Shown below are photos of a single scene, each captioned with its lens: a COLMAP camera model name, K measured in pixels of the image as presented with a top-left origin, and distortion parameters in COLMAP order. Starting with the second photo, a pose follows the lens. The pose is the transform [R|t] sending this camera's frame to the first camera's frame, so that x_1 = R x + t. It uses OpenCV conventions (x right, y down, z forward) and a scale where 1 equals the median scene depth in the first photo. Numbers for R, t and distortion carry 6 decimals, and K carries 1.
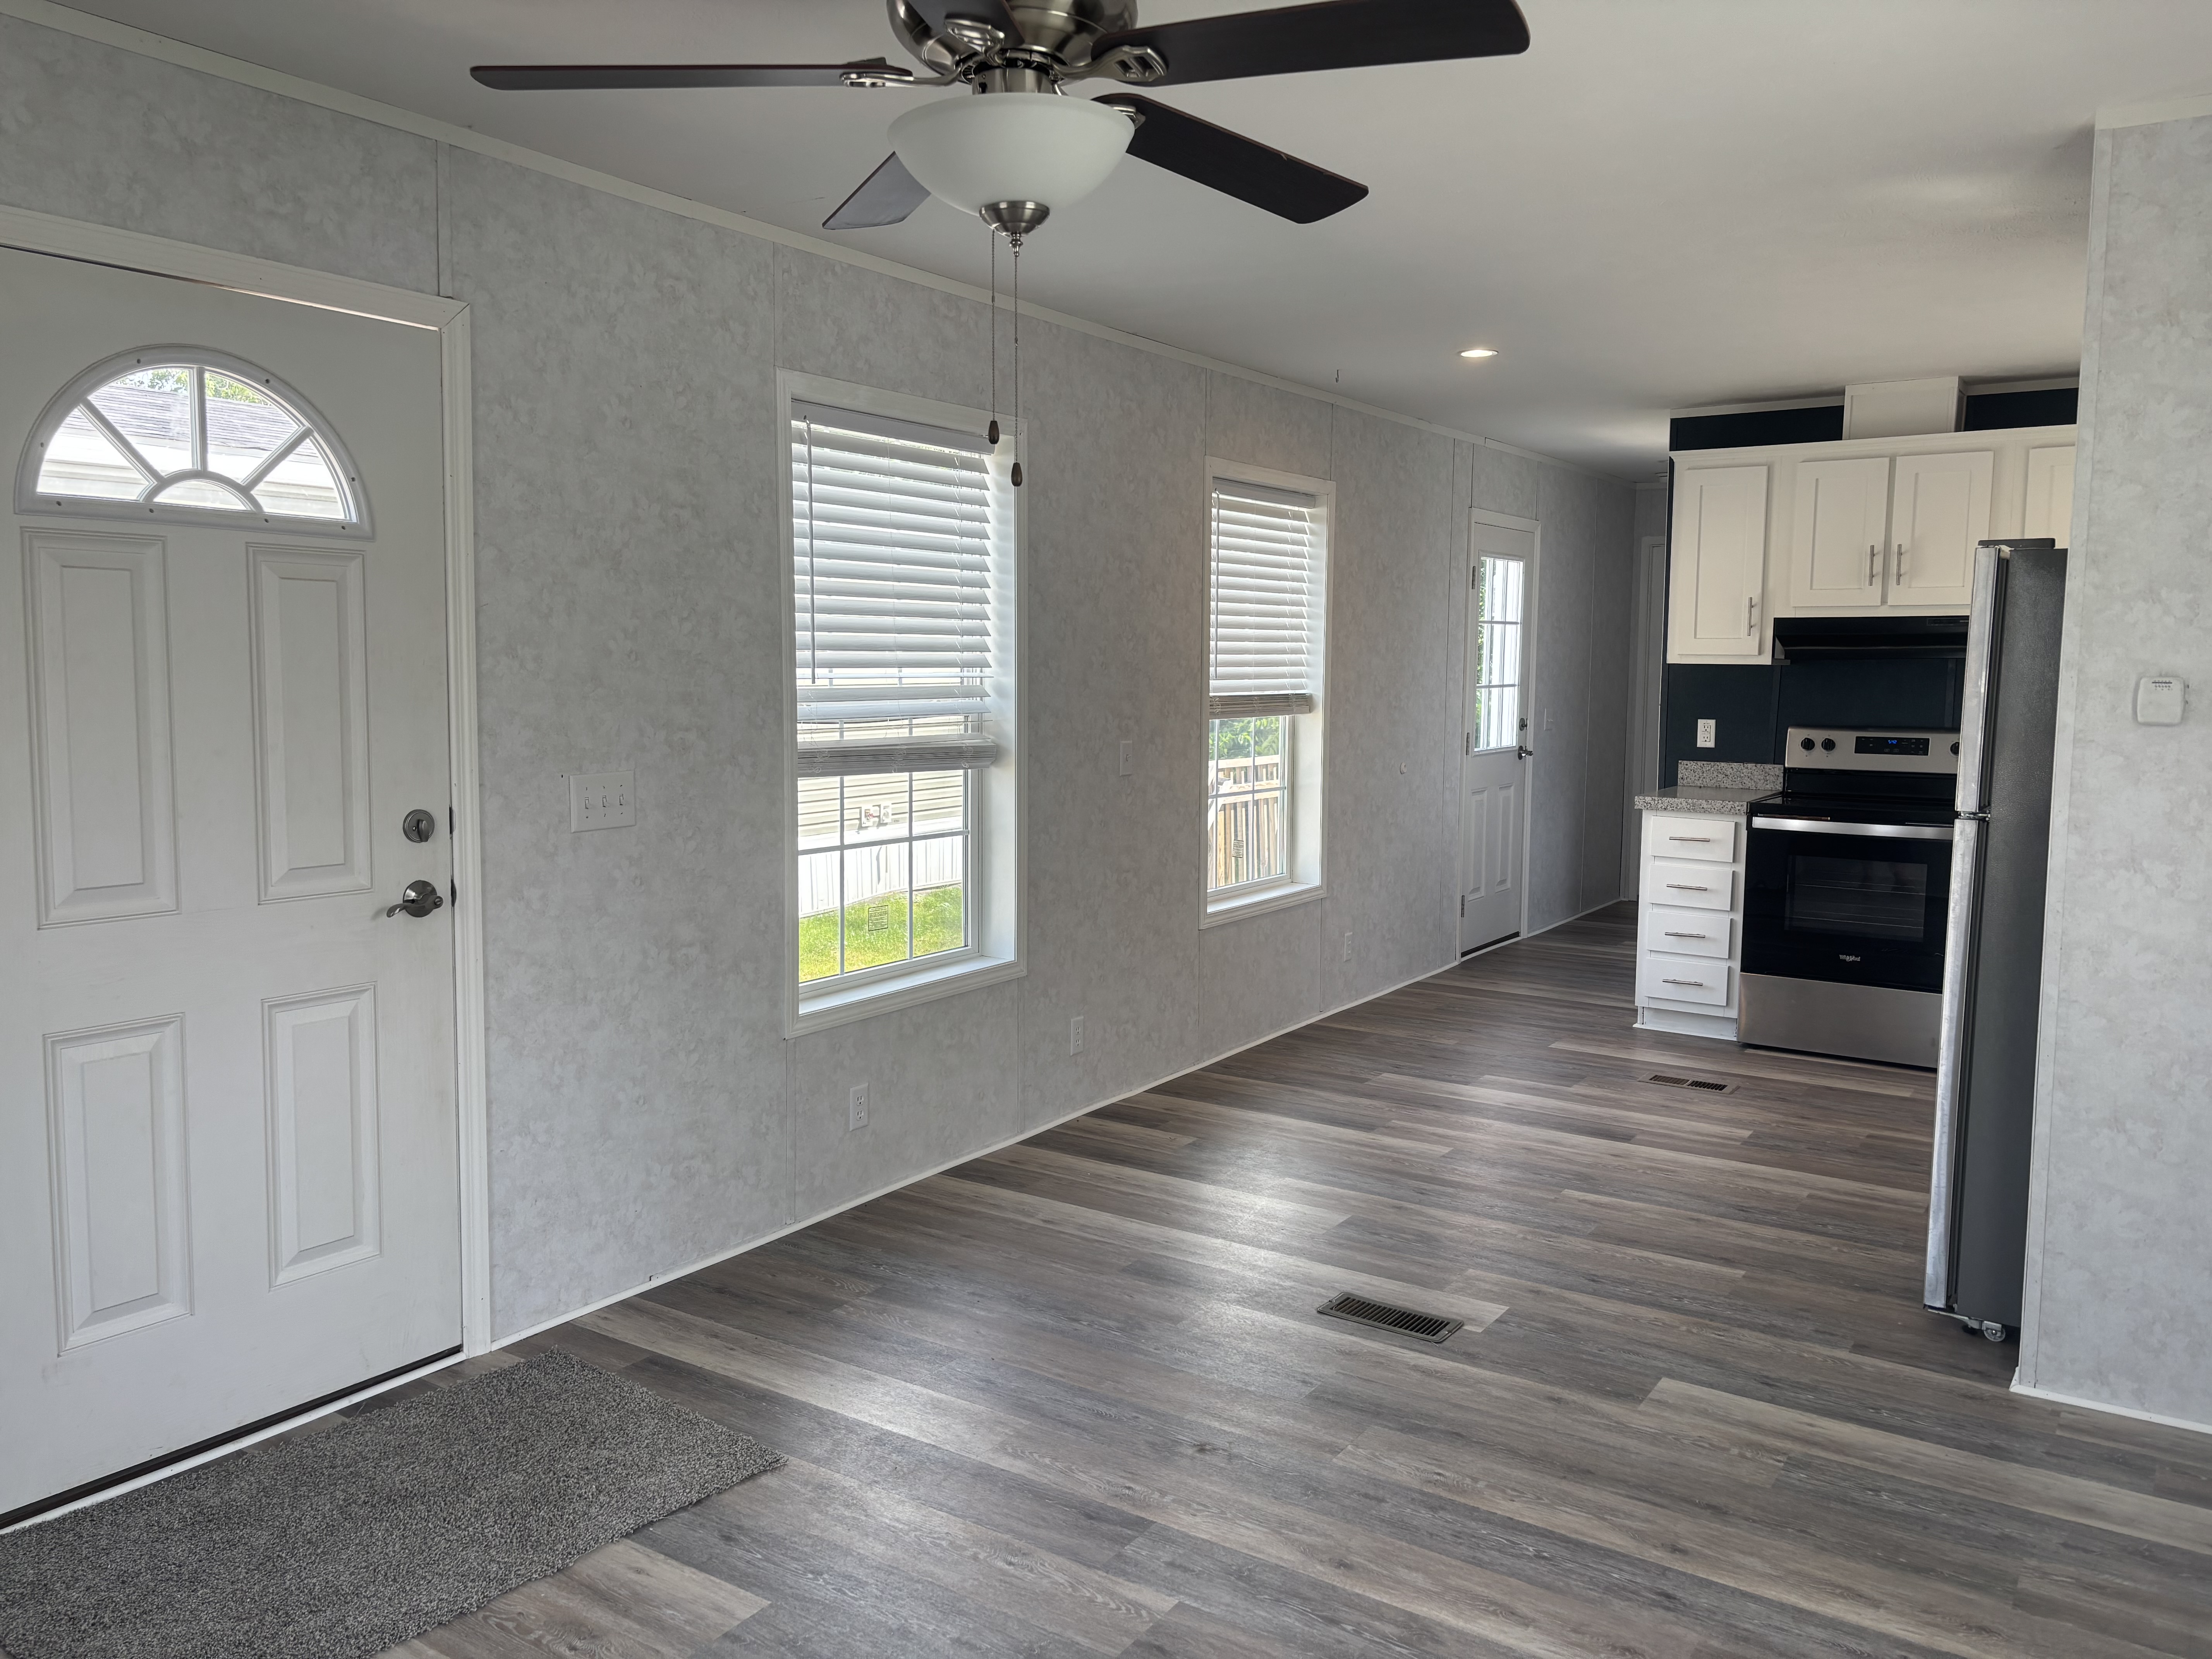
lens RADIAL K [[1733.8, 0, 1106.0], [0, 1733.8, 829.5], [0, 0, 1]] dist [0.034683, -0.002831]
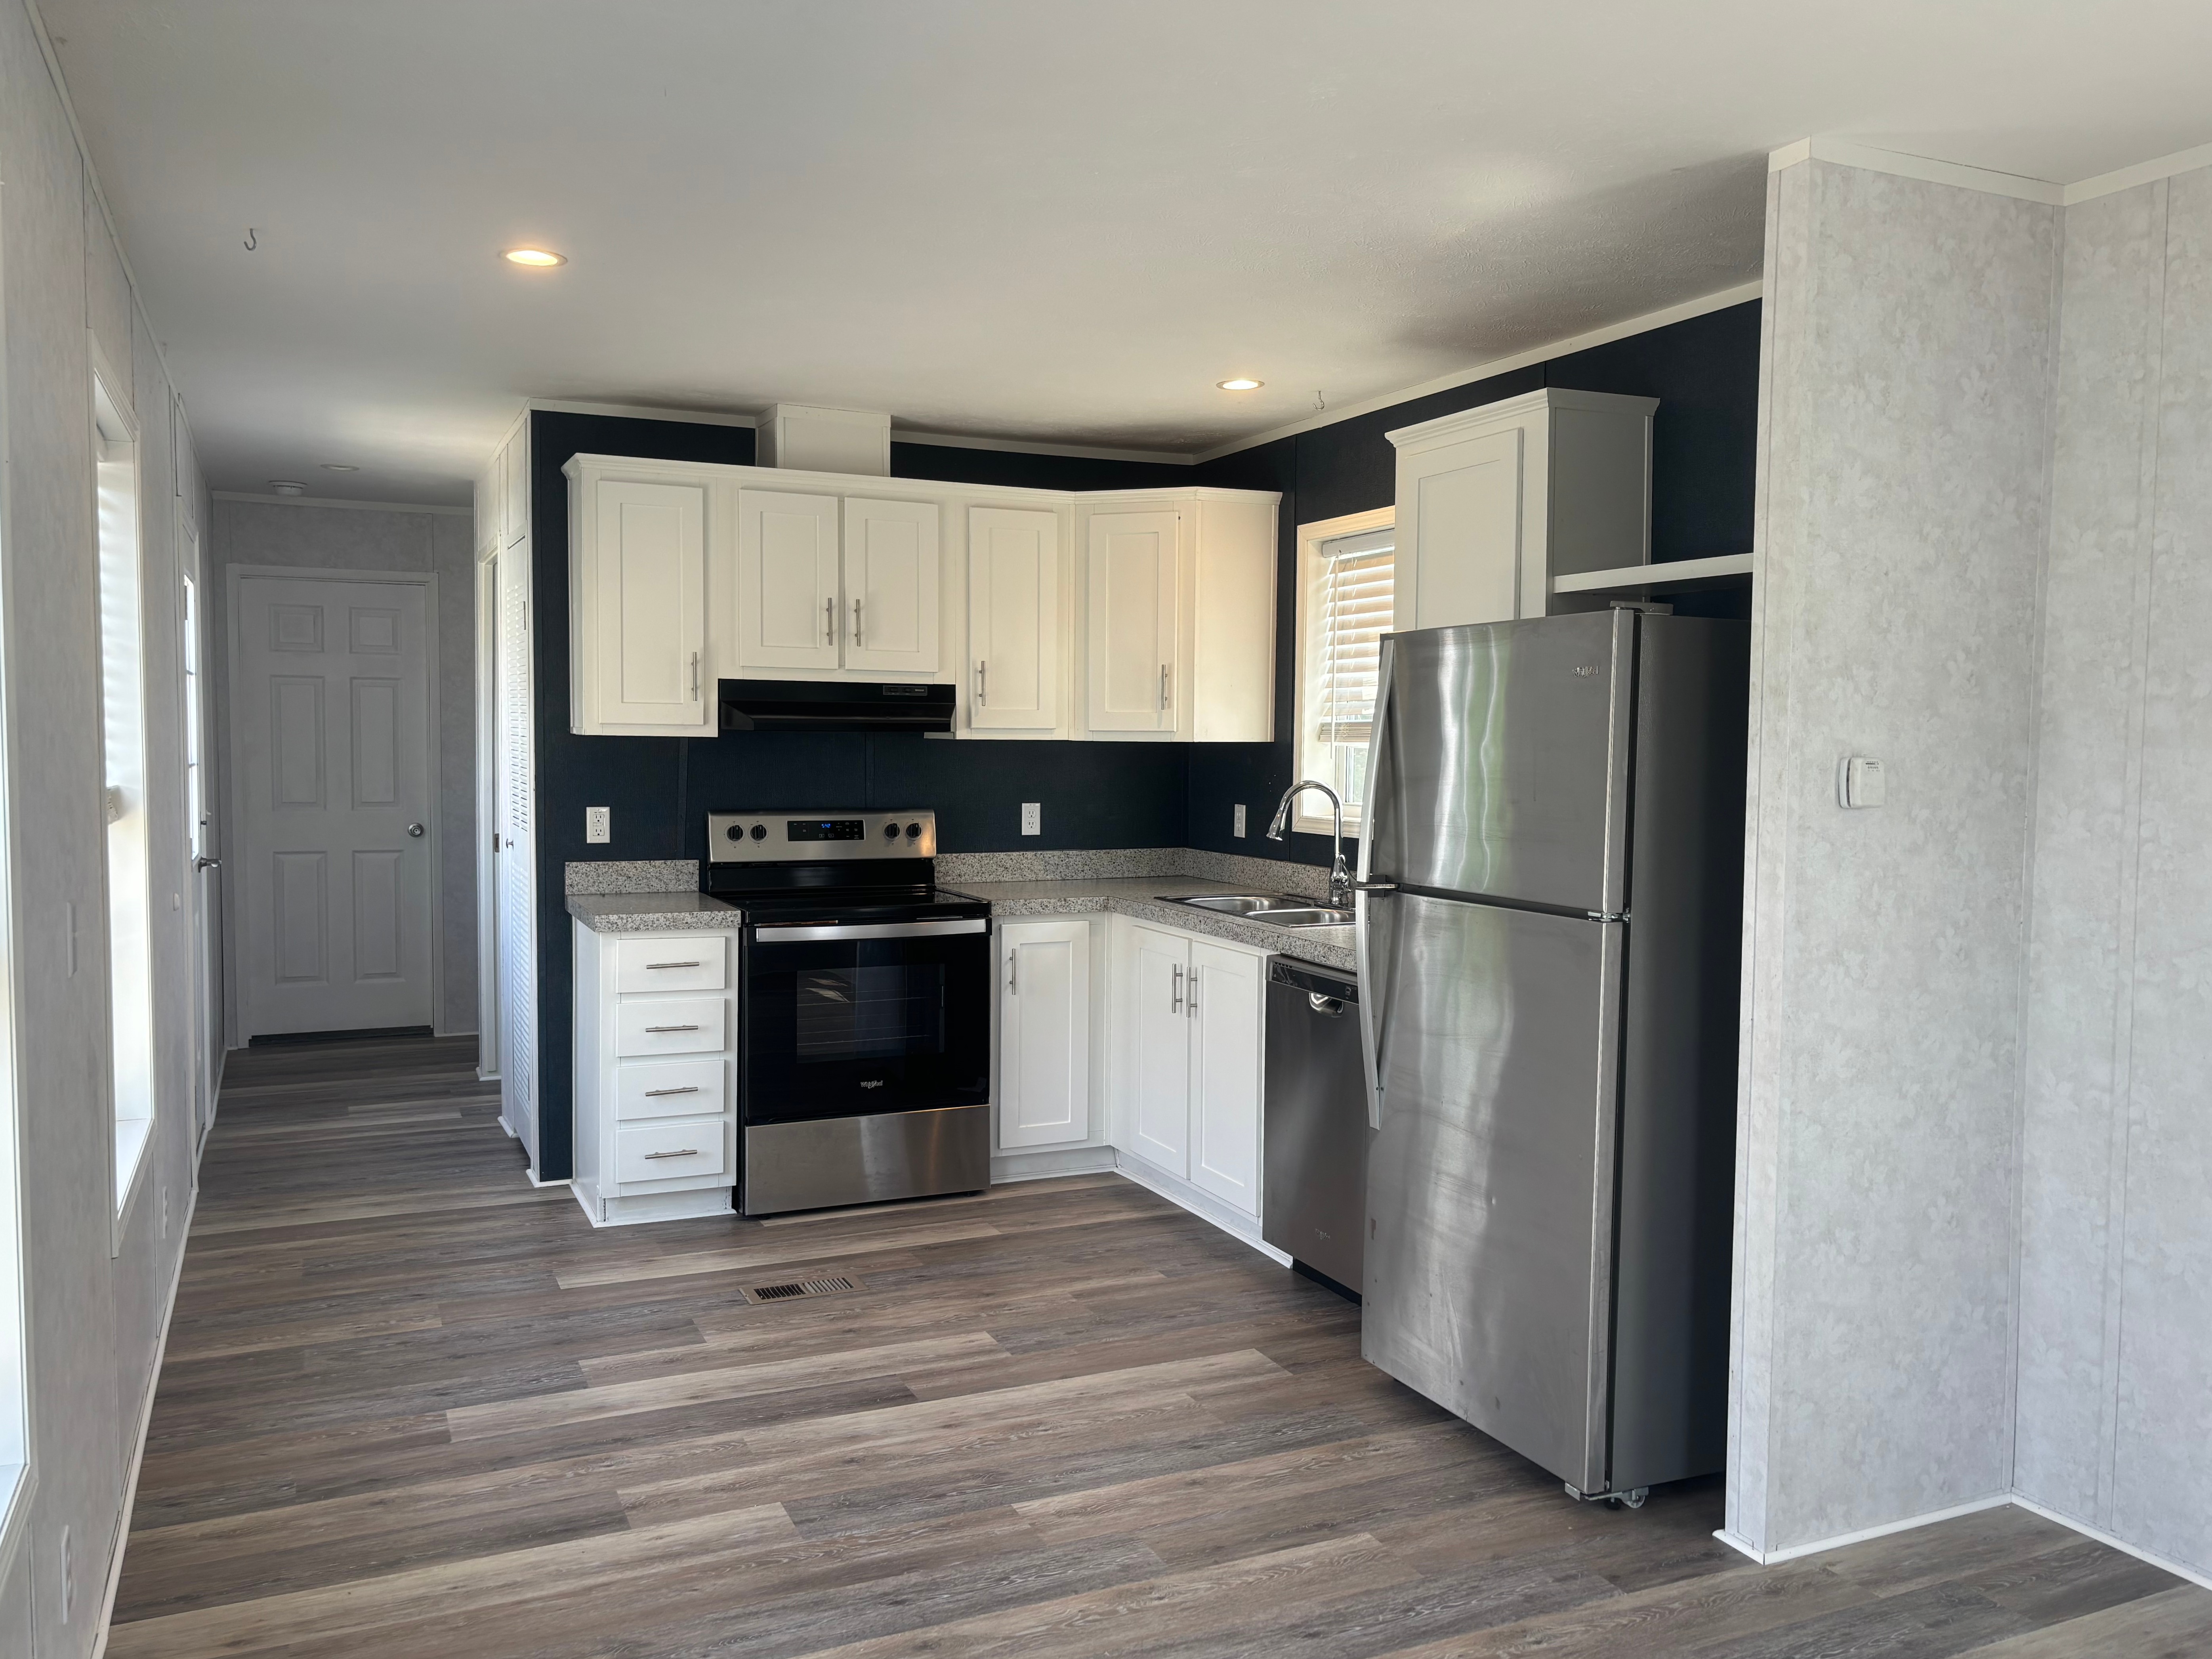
lens RADIAL K [[1733.9, 0, 1106.0], [0, 1733.9, 829.5], [0, 0, 1]] dist [0.034683, -0.002831]
pose [[0.512988, -0.046770, 0.857120, -0.262884], [0.077874, 0.996933, 0.007791, -0.054402], [-0.854856, 0.062751, 0.515057, 0.539048]]
